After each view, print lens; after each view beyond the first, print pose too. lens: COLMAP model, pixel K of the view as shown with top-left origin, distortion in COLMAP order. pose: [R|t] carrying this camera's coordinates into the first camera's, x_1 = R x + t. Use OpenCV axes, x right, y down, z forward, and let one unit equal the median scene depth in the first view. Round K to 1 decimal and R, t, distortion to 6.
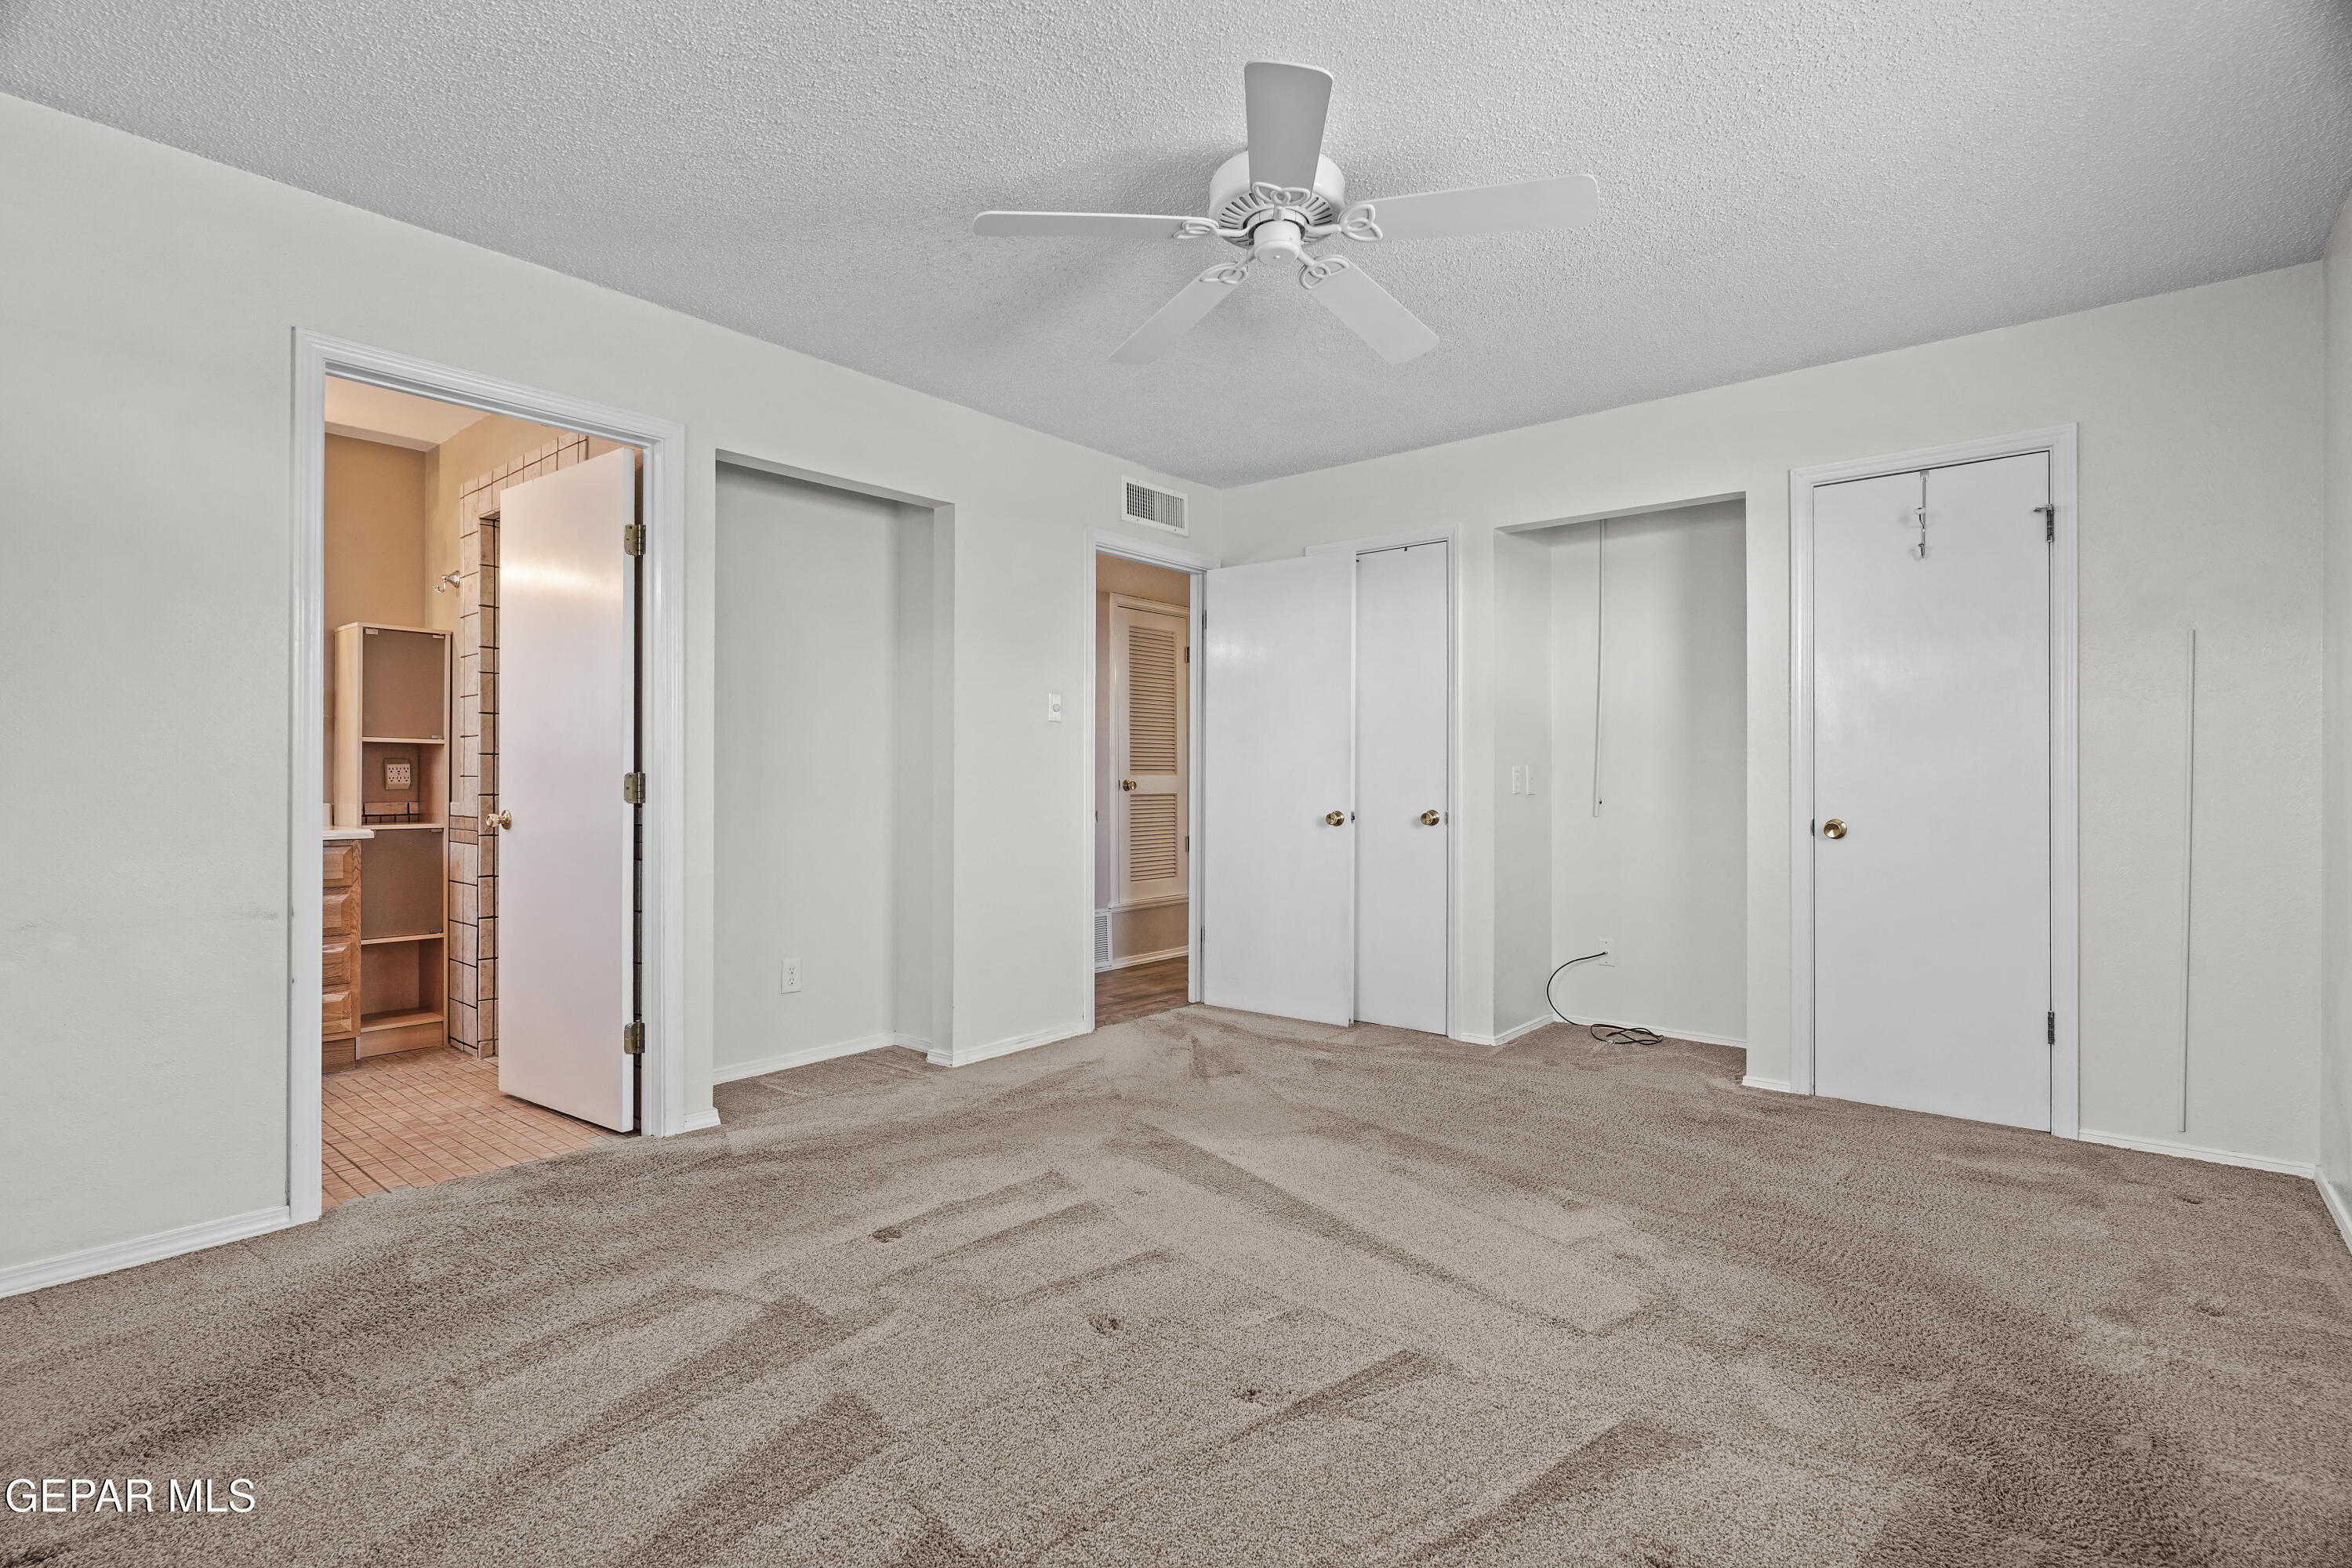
lens RADIAL K [[1121.6, 0, 1125.3], [0, 1121.6, 782.8], [0, 0, 1]] dist [-0.011333, 0.005980]
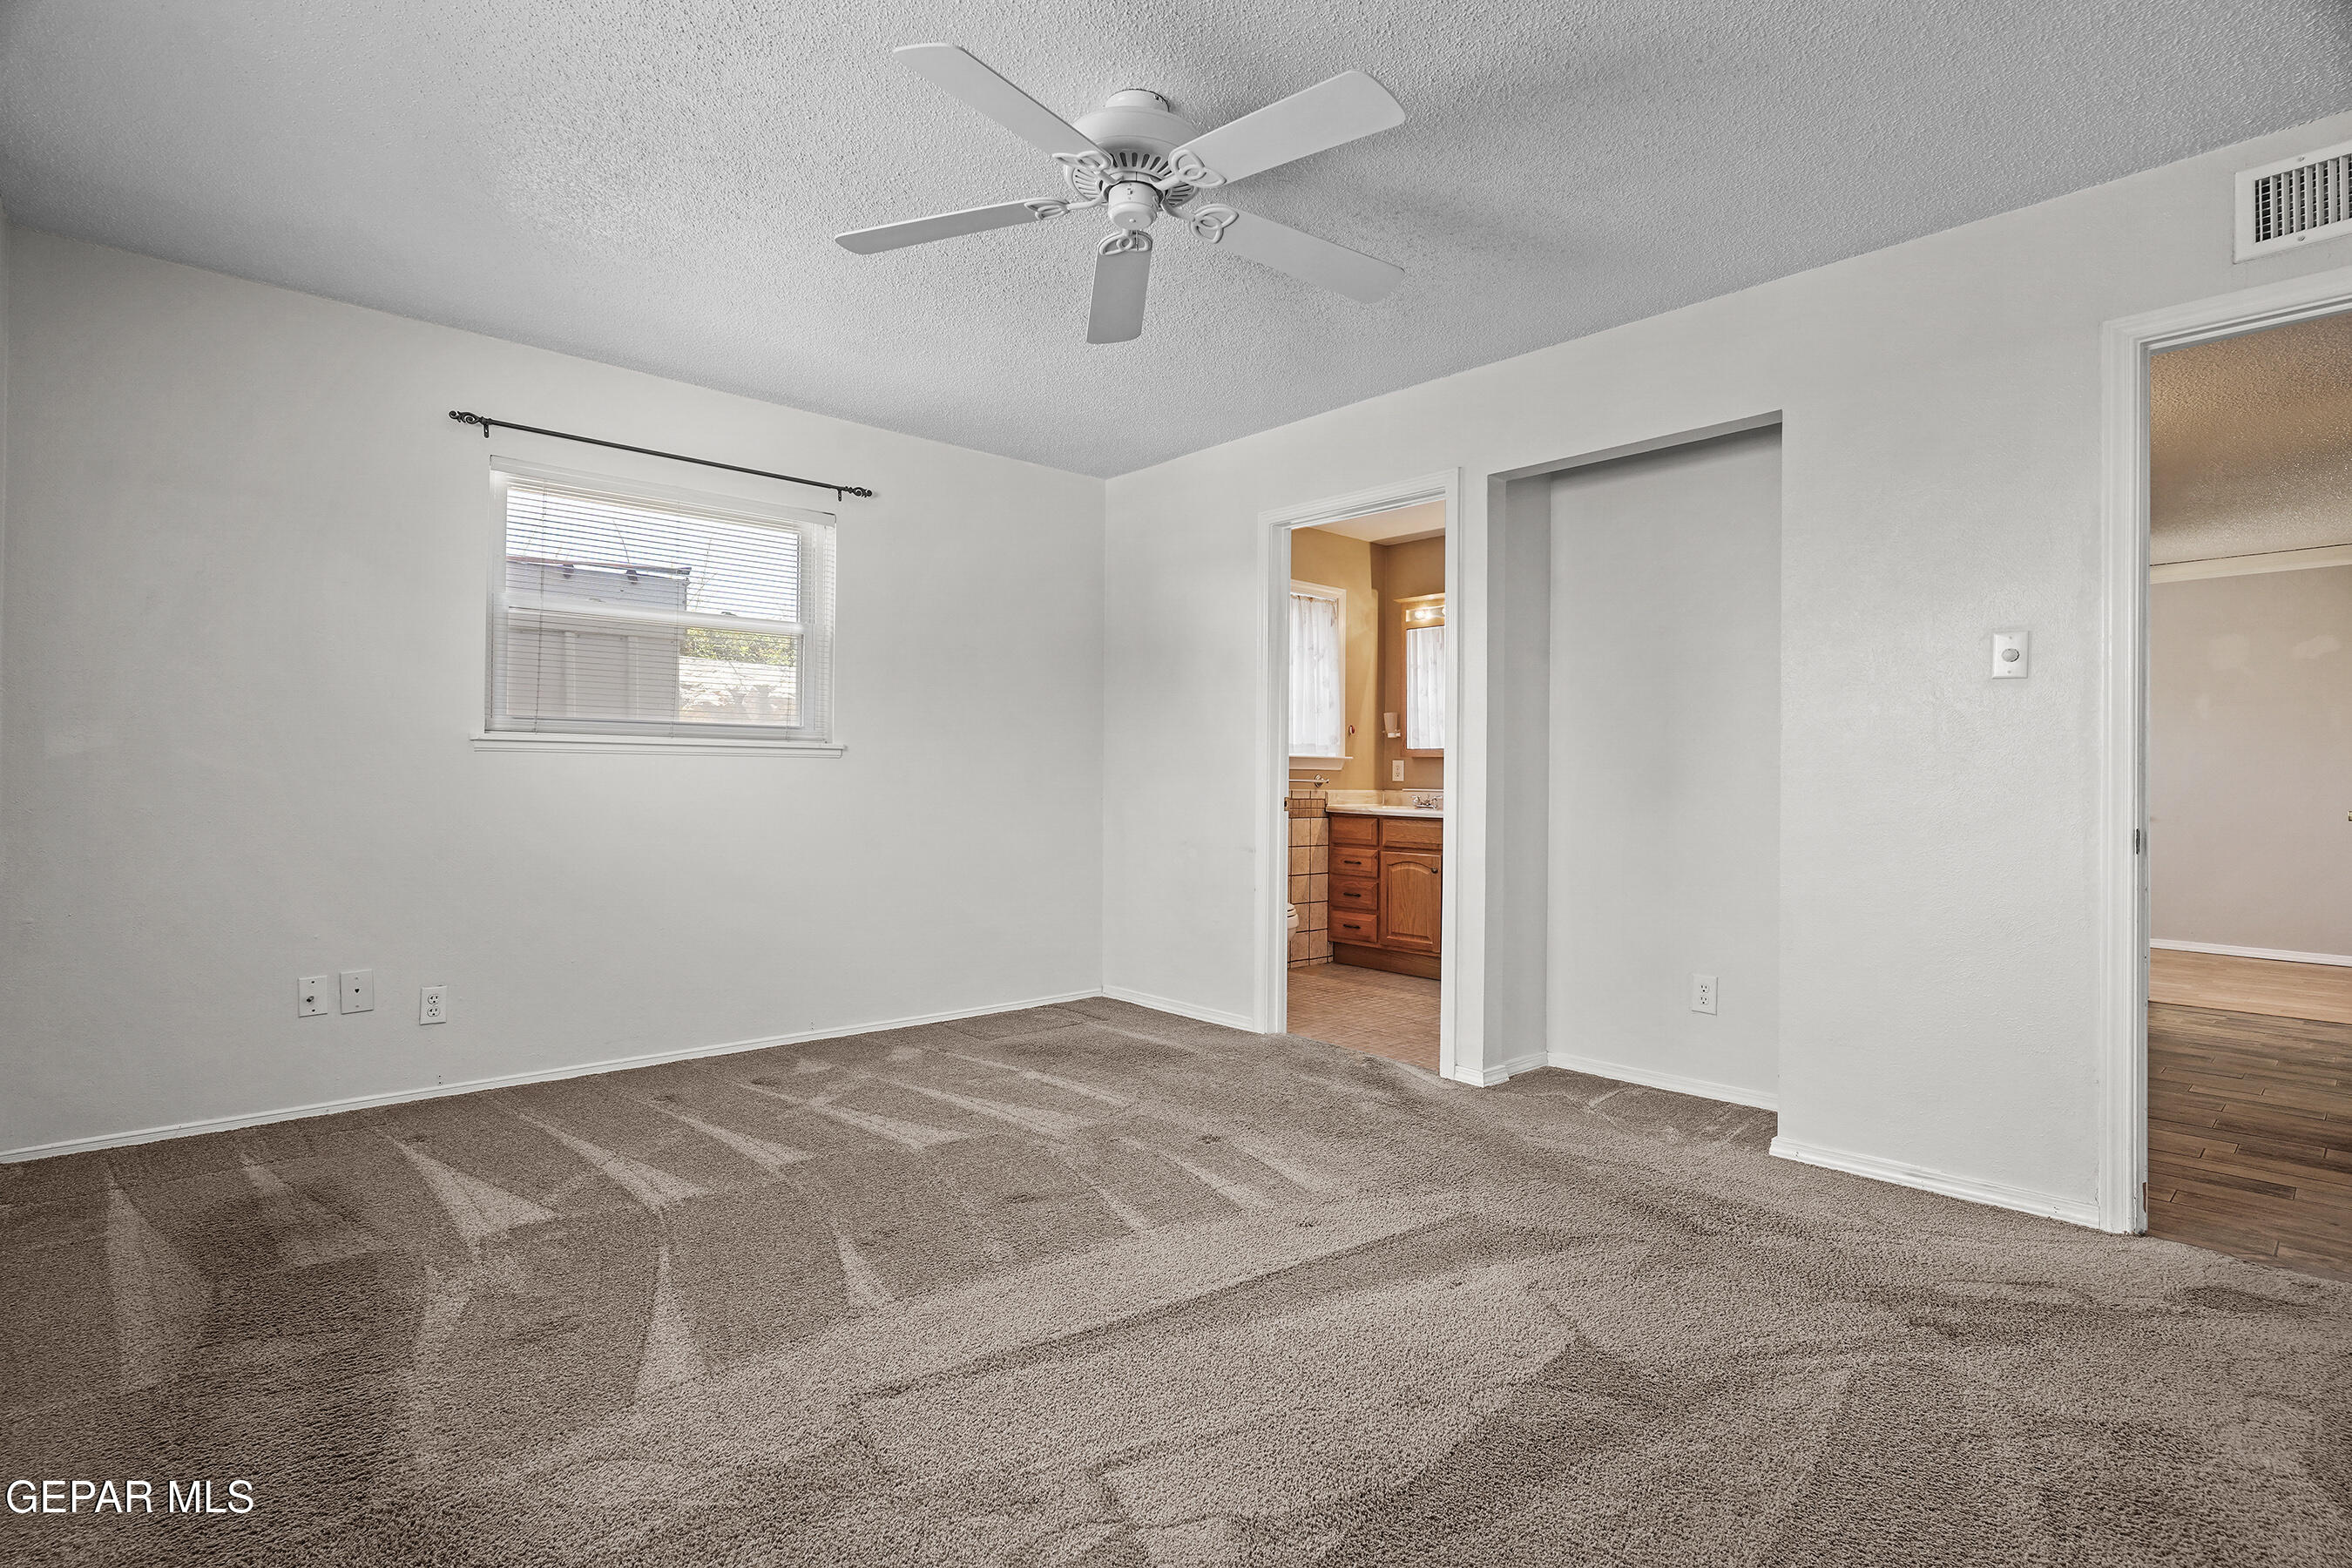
lens RADIAL K [[1121.6, 0, 1186.7], [0, 1121.6, 775.7], [0, 0, 1]] dist [-0.011333, 0.005980]
pose [[-0.091741, -0.002483, -0.995780, 0.578961], [-0.006231, 0.999979, -0.001920, 0.001876], [0.995763, 0.006028, -0.091754, 0.615276]]
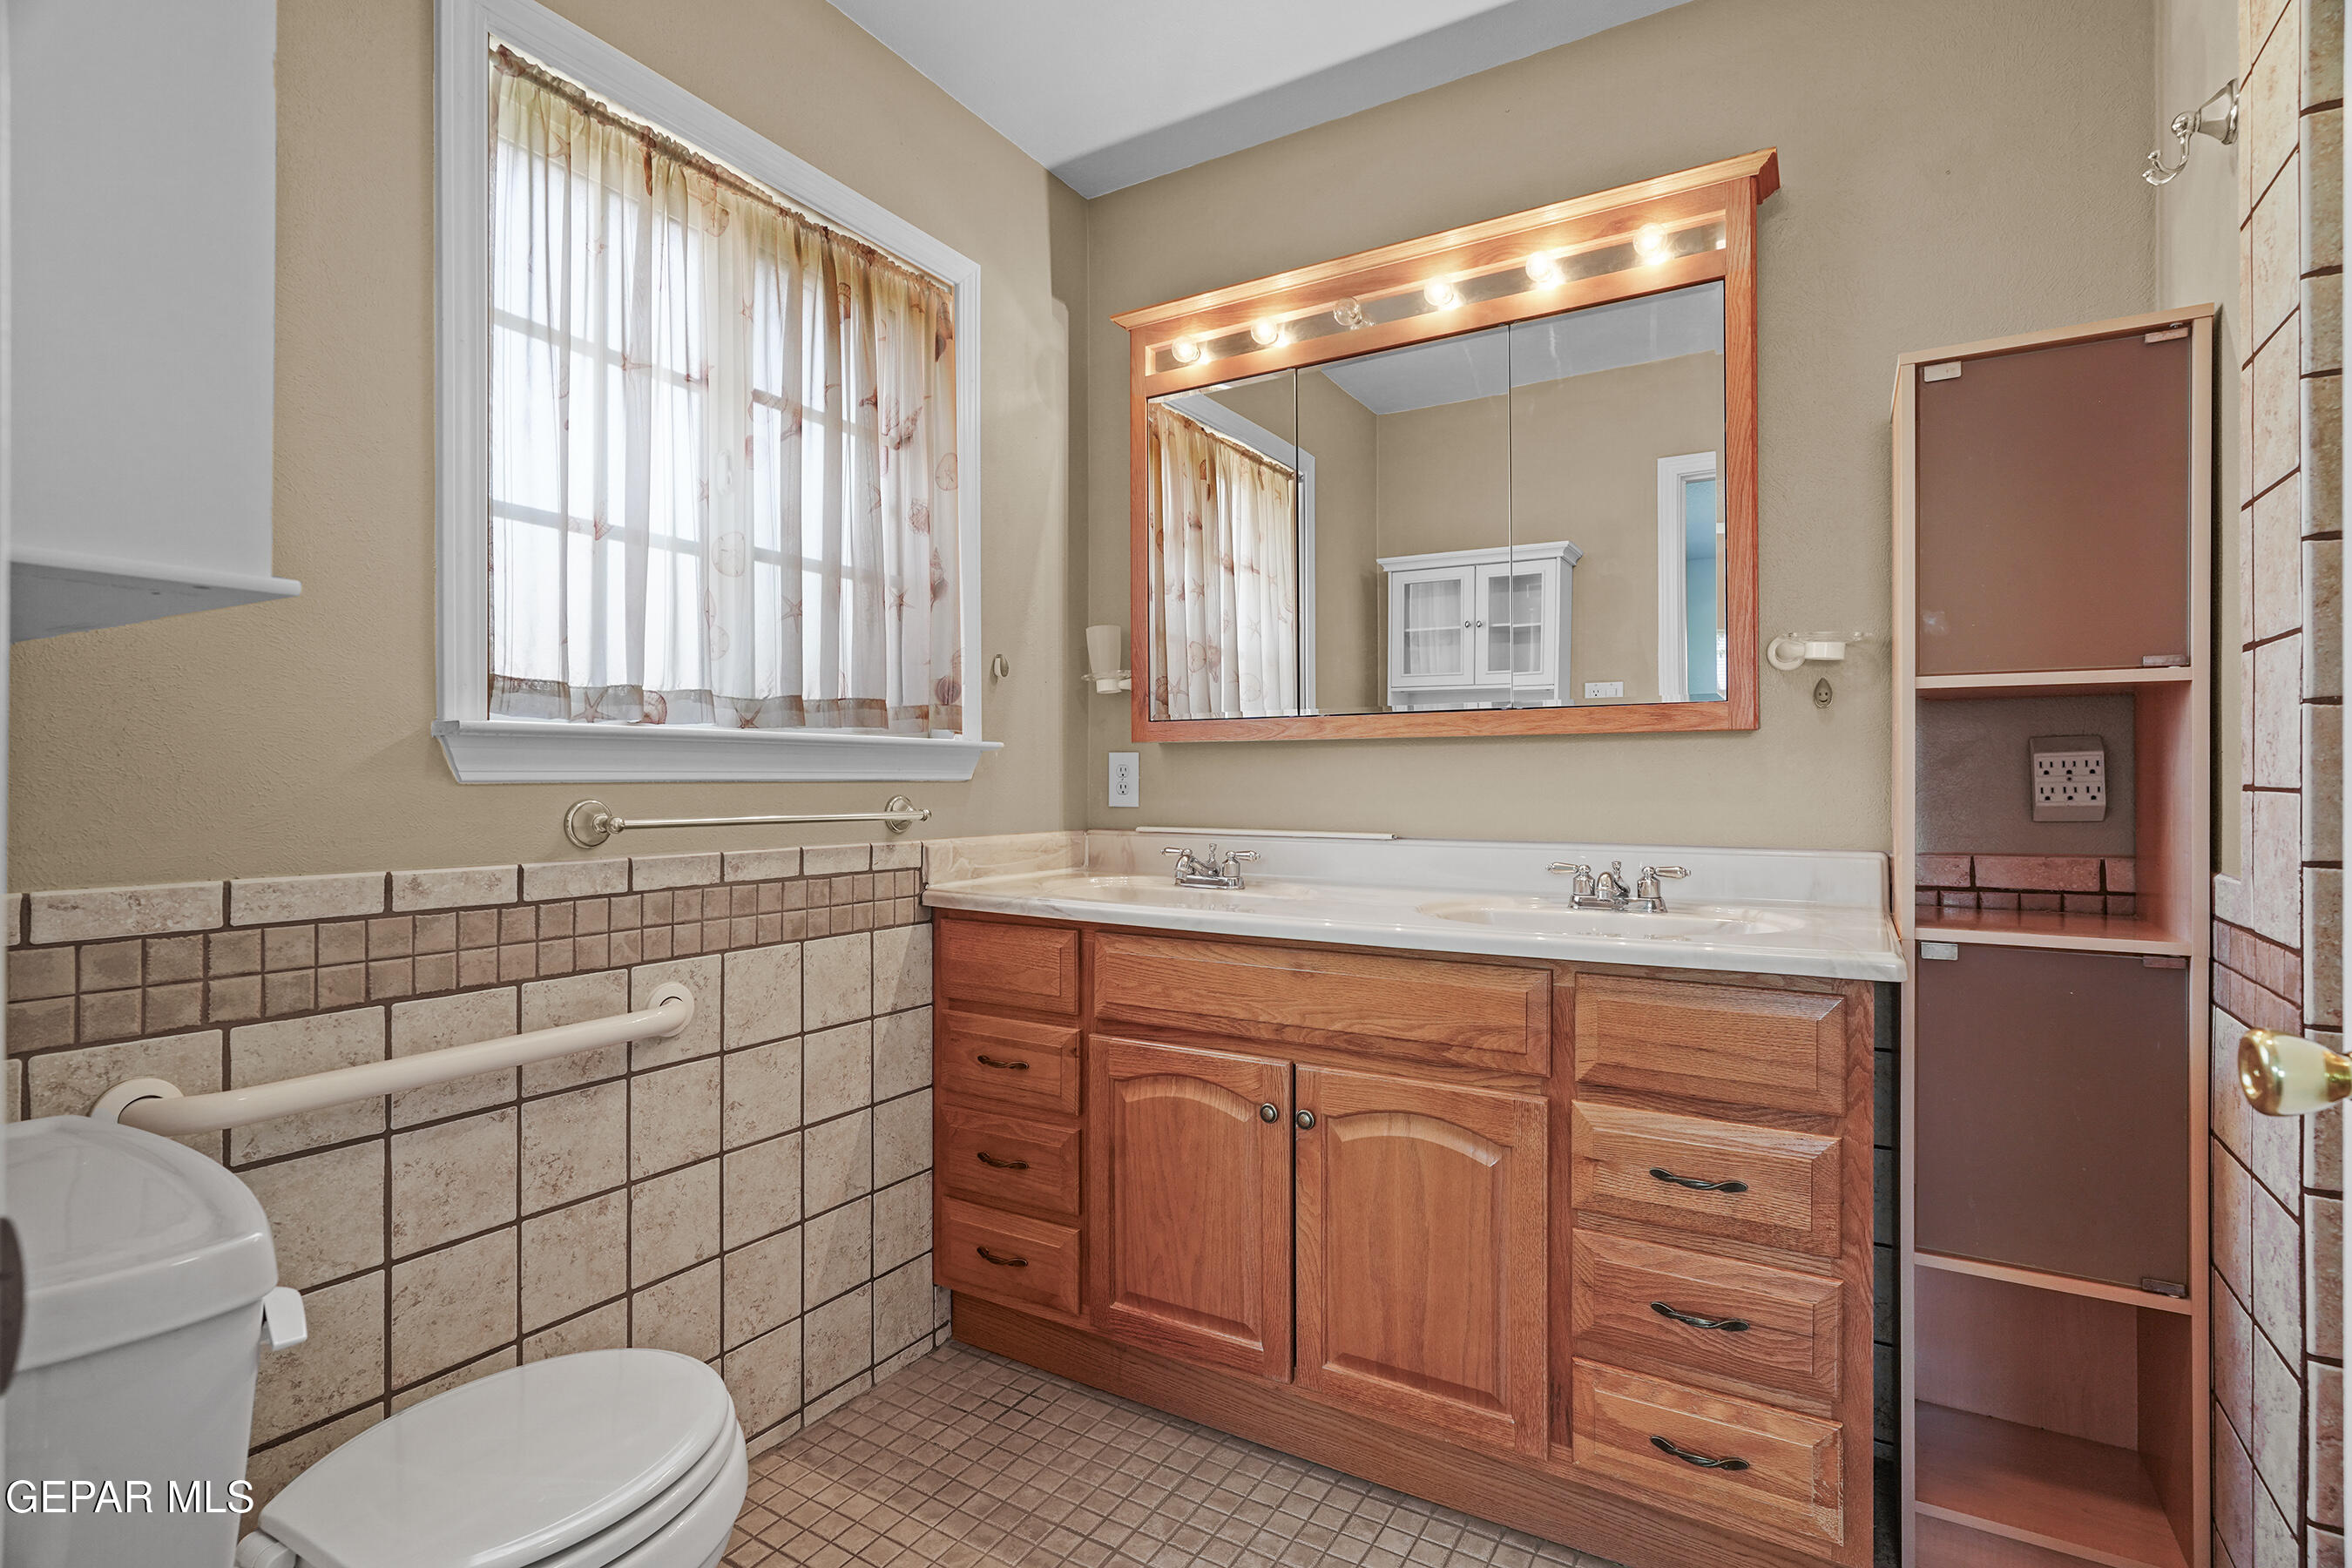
lens RADIAL K [[1121.6, 0, 1164.4], [0, 1121.6, 777.6], [0, 0, 1]] dist [-0.011333, 0.005980]
pose [[0.178531, -0.003559, -0.983928, -0.363497], [0.003682, 0.999989, -0.002949, -0.008692], [0.983927, -0.003096, 0.178542, 0.676406]]
